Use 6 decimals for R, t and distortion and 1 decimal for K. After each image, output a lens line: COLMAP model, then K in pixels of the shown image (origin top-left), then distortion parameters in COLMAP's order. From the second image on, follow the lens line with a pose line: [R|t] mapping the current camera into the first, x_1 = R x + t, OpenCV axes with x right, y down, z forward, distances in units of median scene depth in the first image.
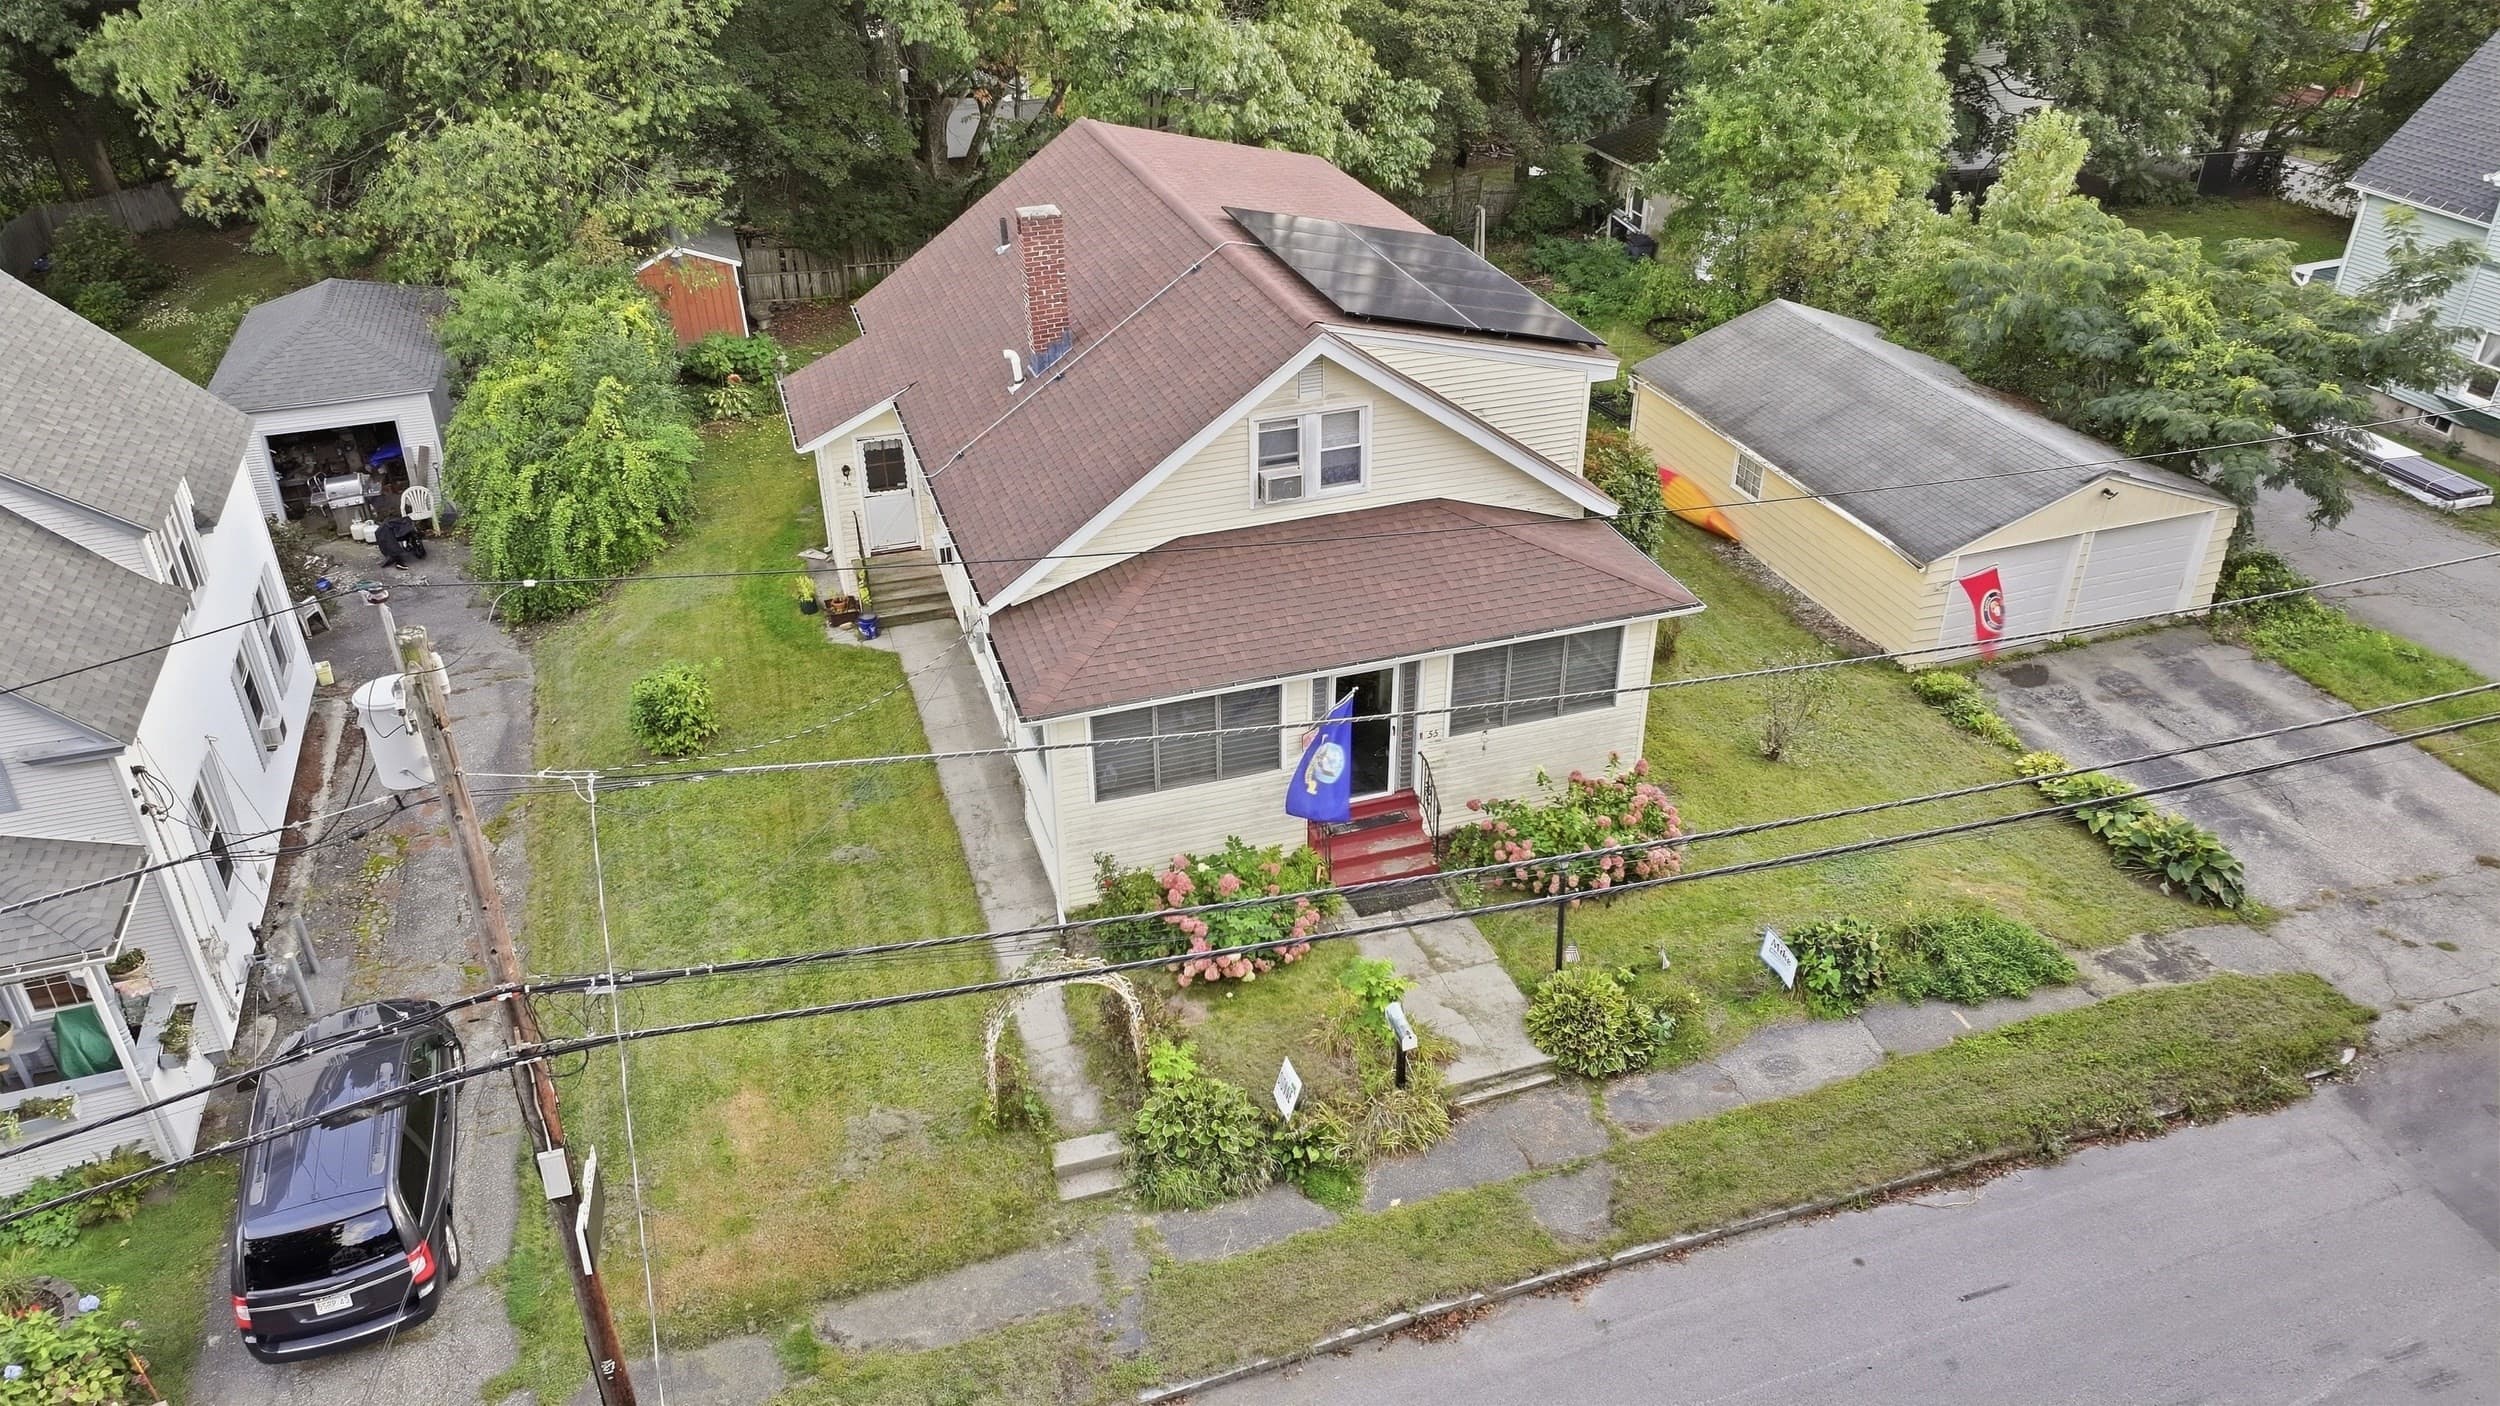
lens RADIAL K [[1780.9, 0, 1250.0], [0, 1780.9, 703.0], [0, 0, 1]] dist [-0.003767, 0.031626]
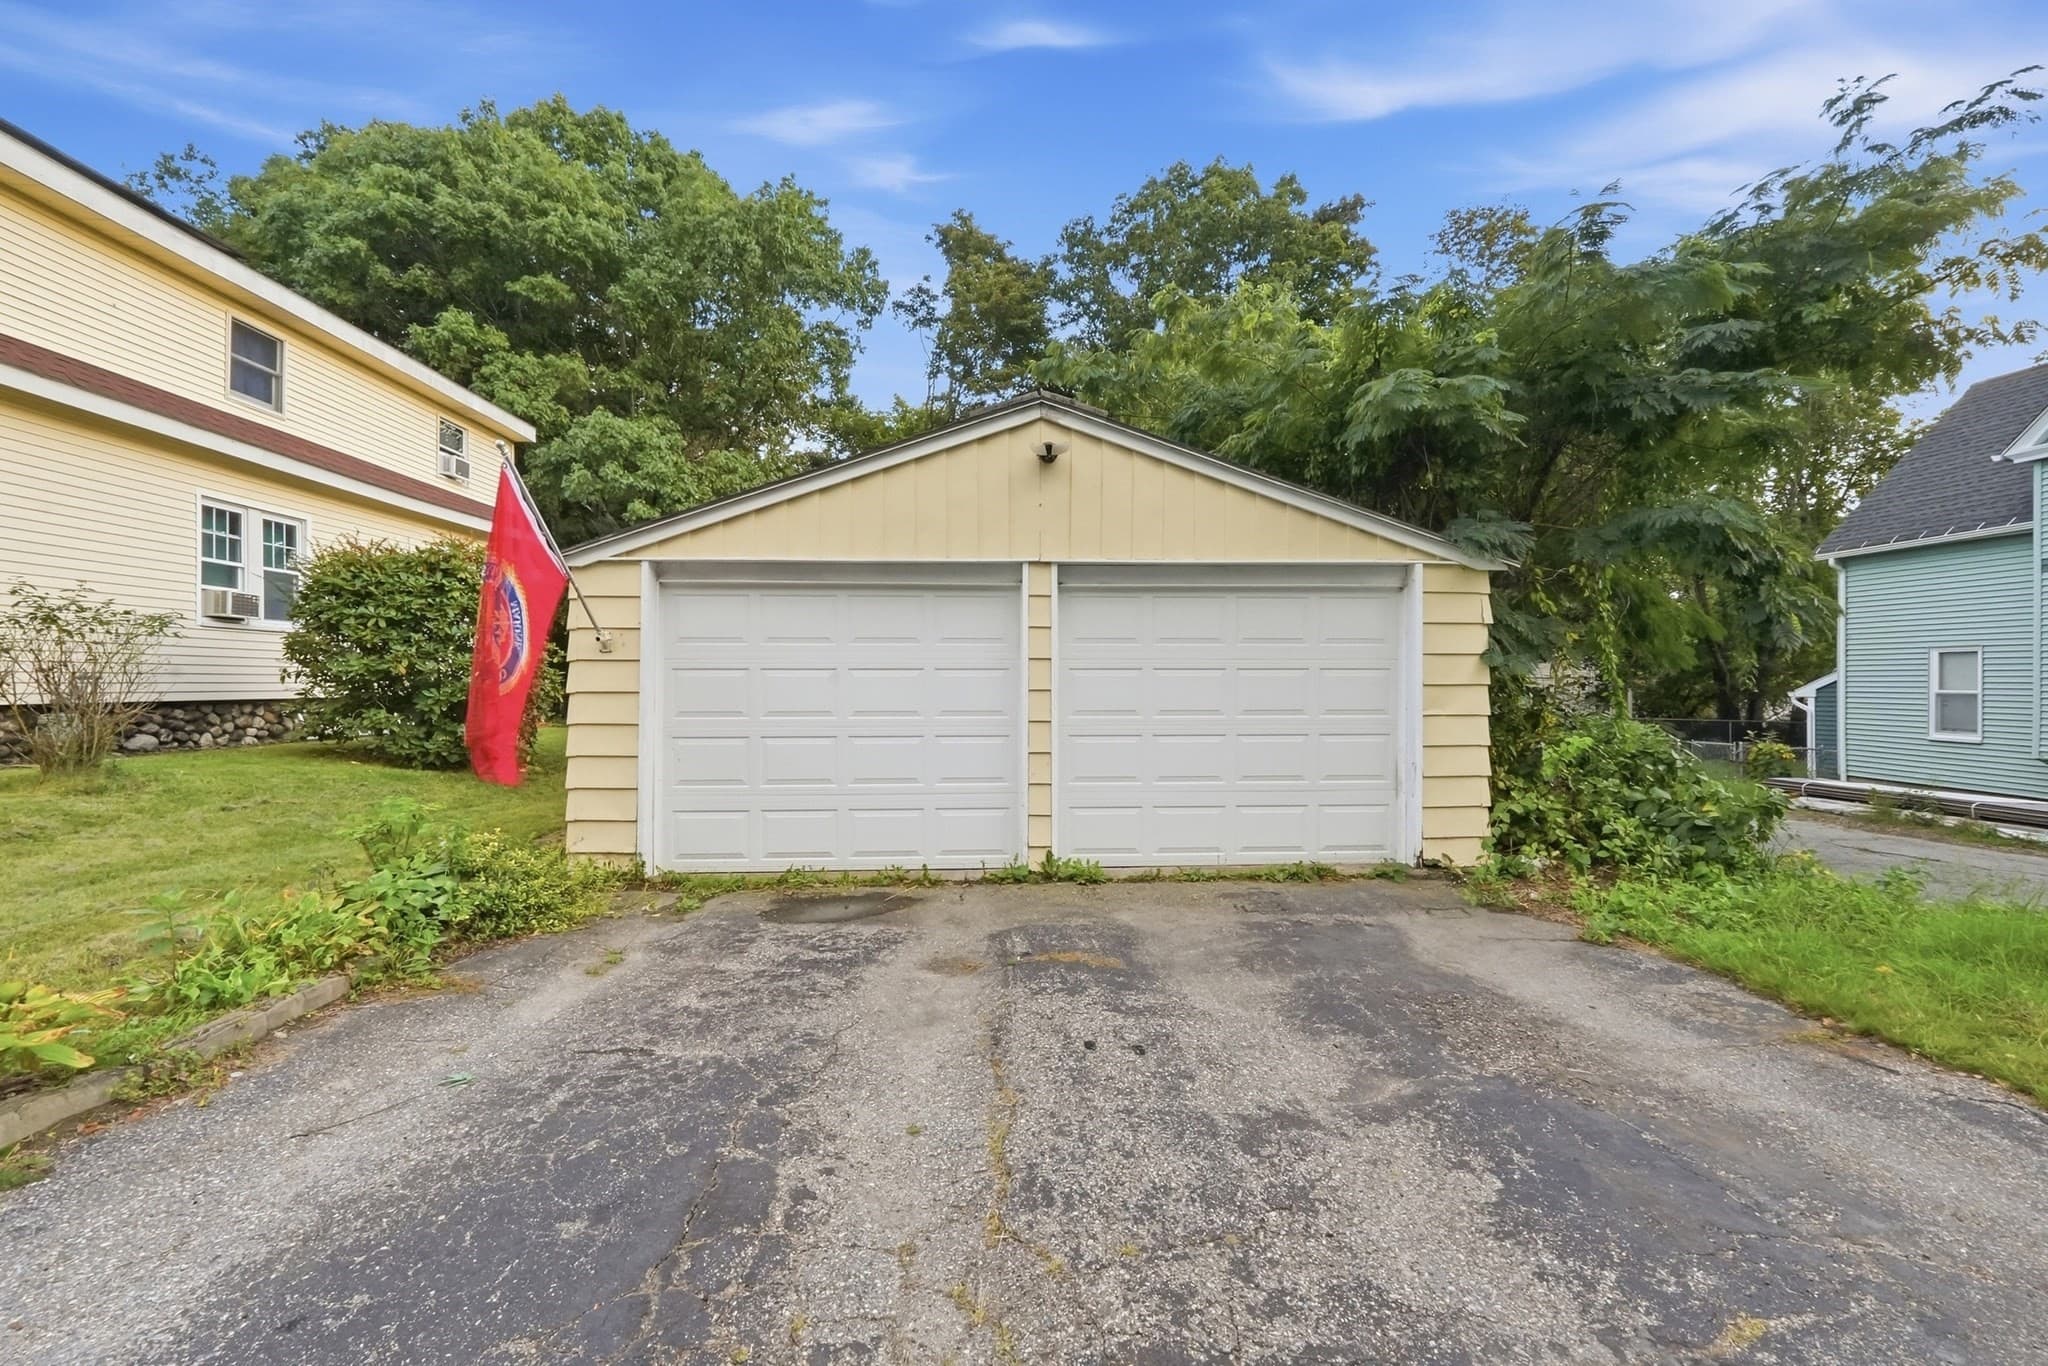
lens RADIAL K [[875.5, 0, 1026.5], [0, 875.5, 677.8], [0, 0, 1]] dist [-0.005165, 0.000153]
pose [[0.960165, 0.007536, -0.279331, 0.637443], [-0.149757, 0.857833, -0.491625, 0.031419], [0.235914, 0.513873, 0.824790, 1.030879]]
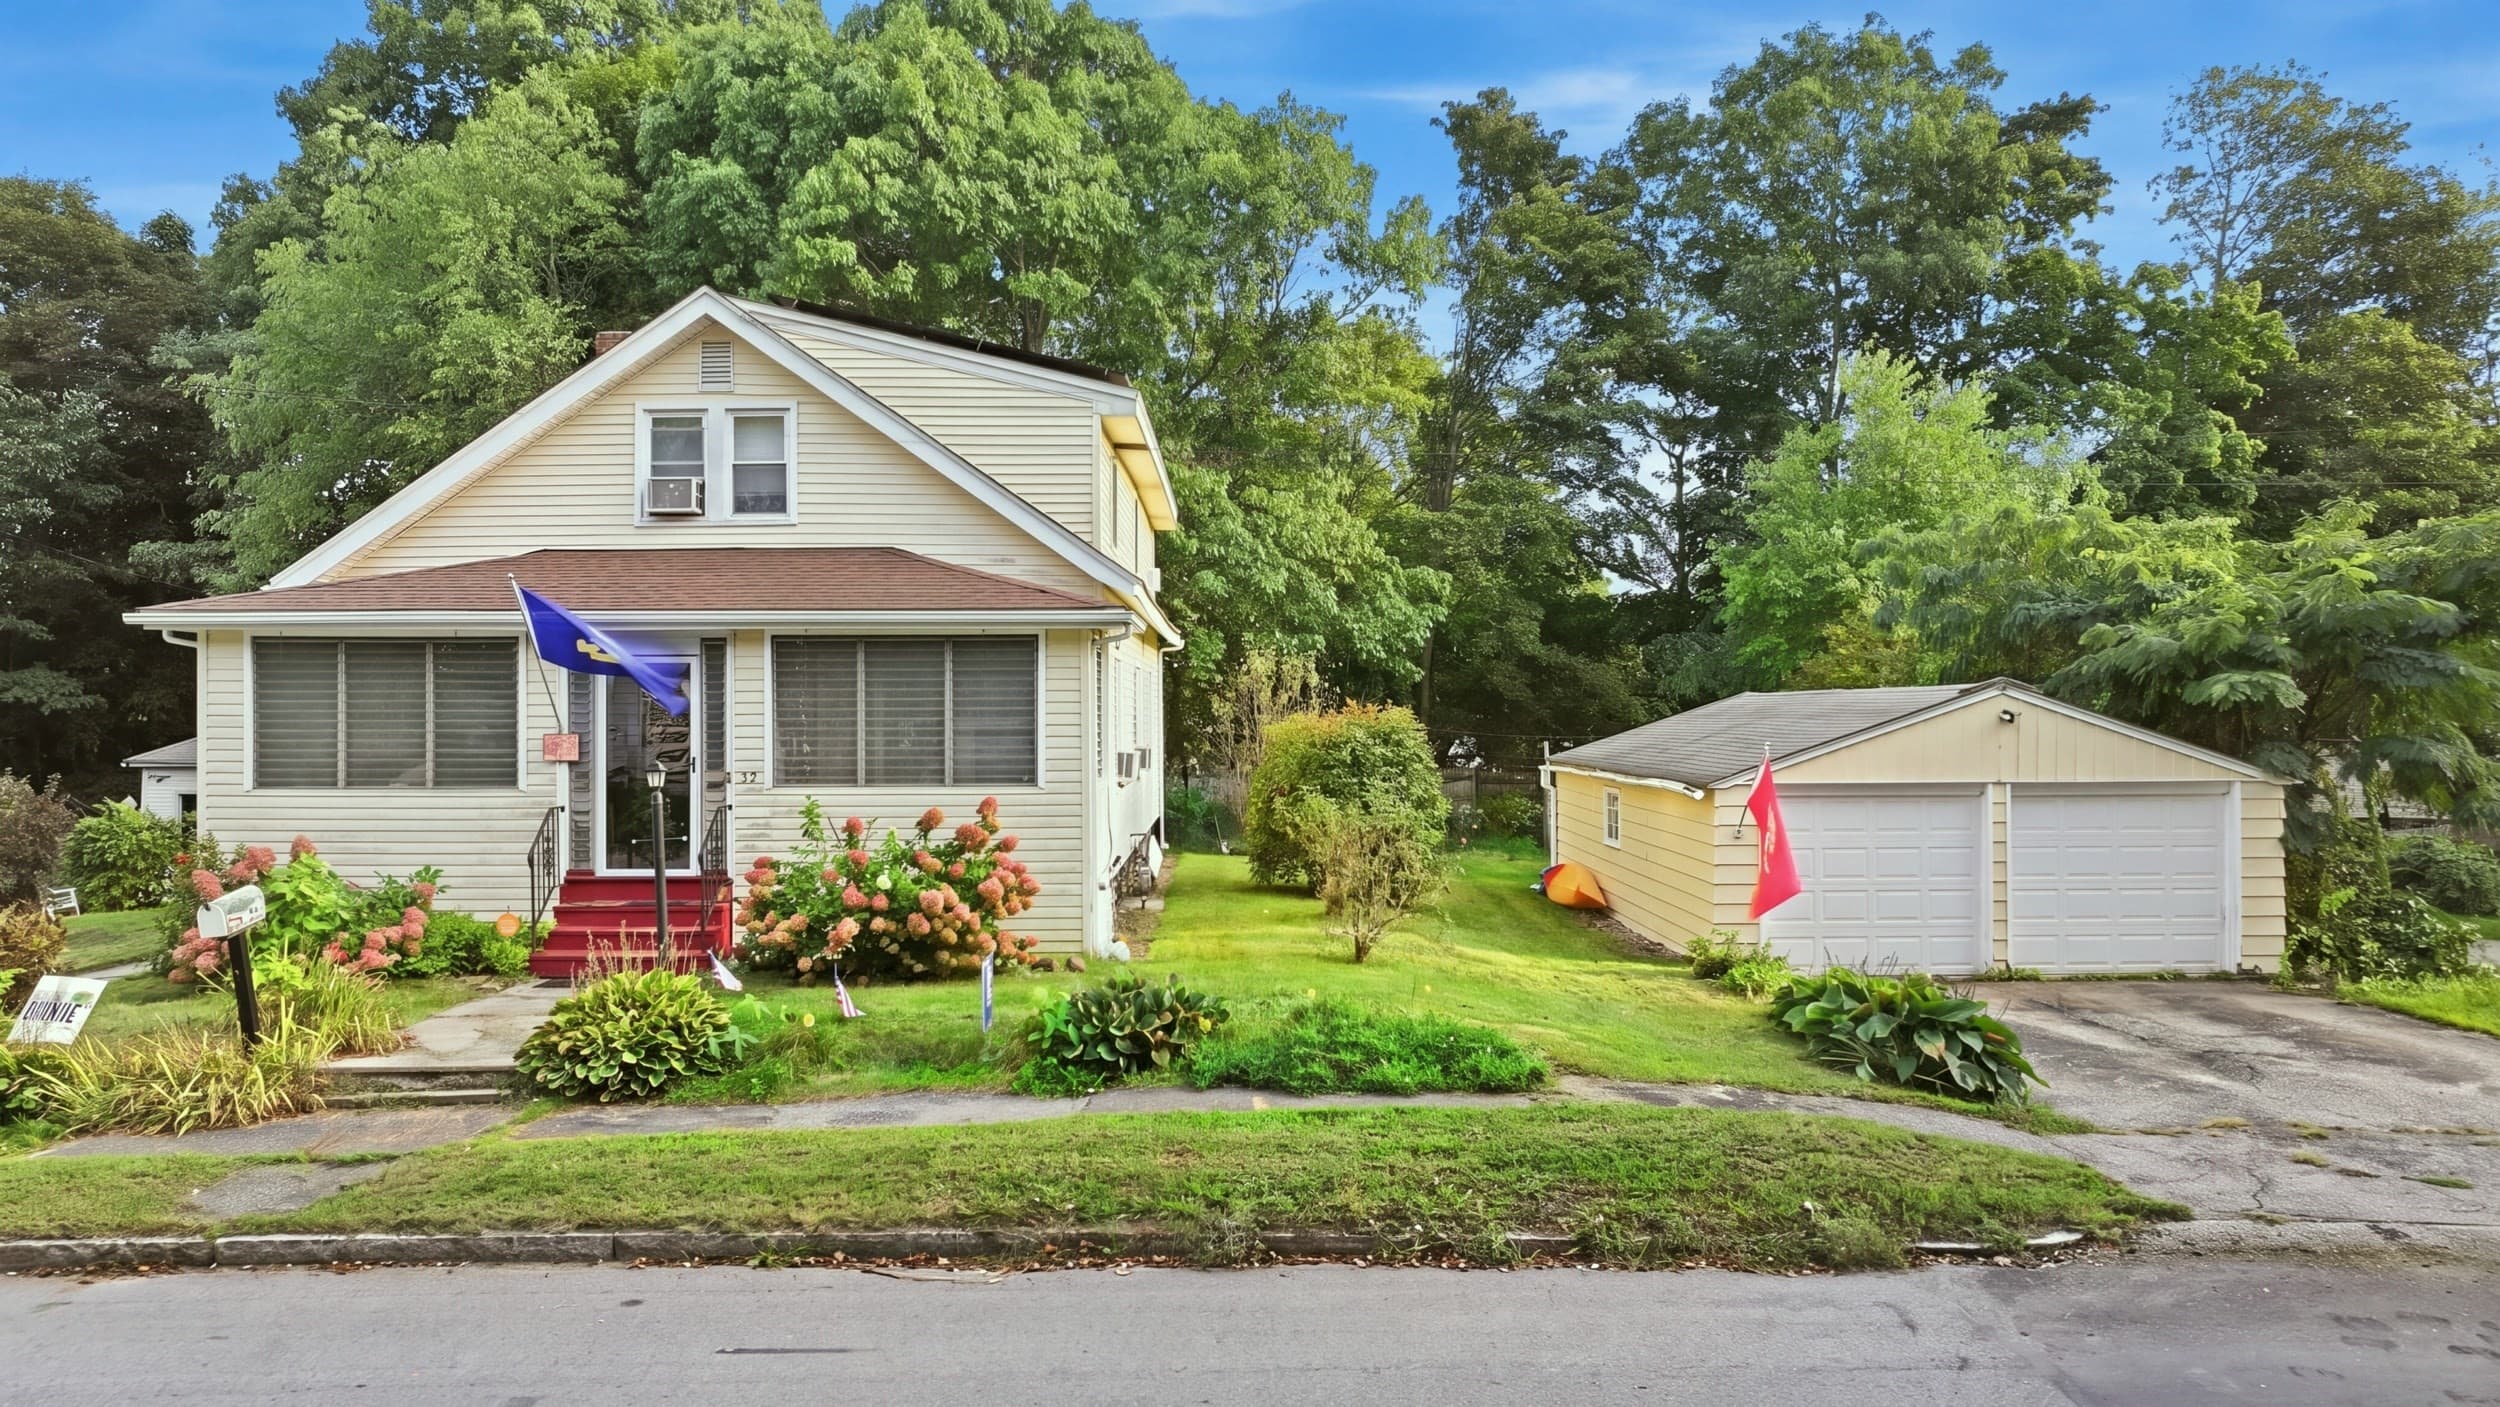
lens RADIAL K [[1780.9, 0, 1250.0], [0, 1780.9, 703.5], [0, 0, 1]] dist [-0.003767, 0.031626]
pose [[0.952730, 0.005798, -0.303763, 0.494602], [-0.159761, 0.859986, -0.484665, 0.294416], [0.258422, 0.510285, 0.820261, 0.454043]]
